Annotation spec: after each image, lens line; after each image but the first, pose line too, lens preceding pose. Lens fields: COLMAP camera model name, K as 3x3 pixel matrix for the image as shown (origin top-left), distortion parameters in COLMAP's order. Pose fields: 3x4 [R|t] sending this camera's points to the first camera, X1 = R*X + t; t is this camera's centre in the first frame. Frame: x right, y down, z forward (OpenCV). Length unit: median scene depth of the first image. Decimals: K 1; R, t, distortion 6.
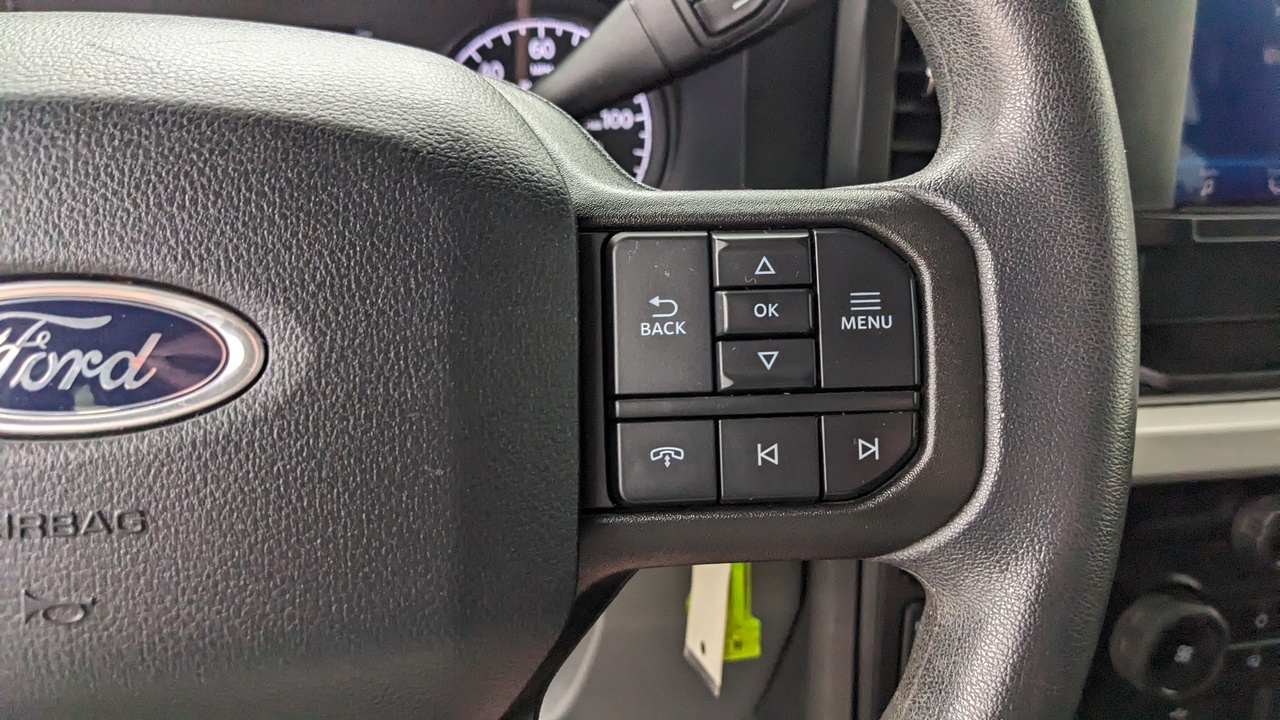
lens RADIAL K [[1008.8, 0, 644.4], [0, 1008.8, 360.6], [0, 0, 1]] dist [0.065903, -0.160234]
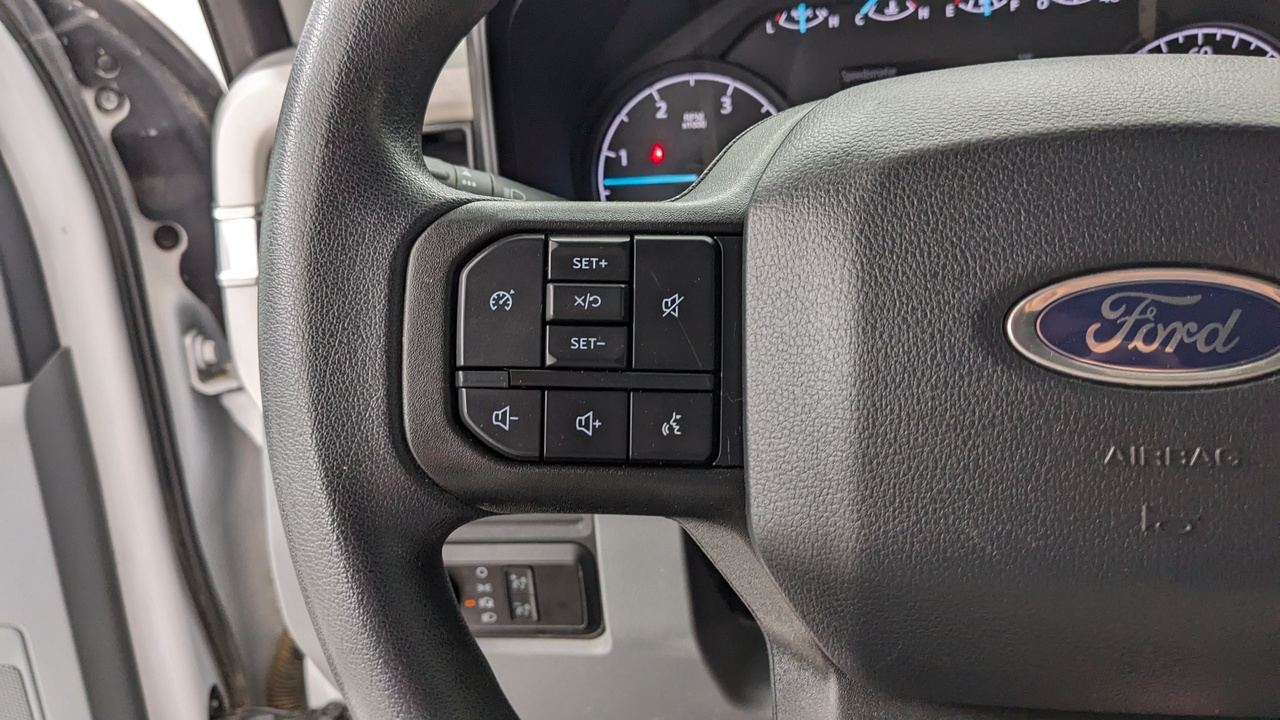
lens RADIAL K [[1008.8, 0, 644.4], [0, 1008.8, 360.6], [0, 0, 1]] dist [0.065903, -0.160234]
pose [[0.931296, 0.007166, -0.364192, -0.716638], [-0.012964, 0.999825, -0.013479, 0.064182], [0.364032, 0.017274, 0.931226, -0.427049]]
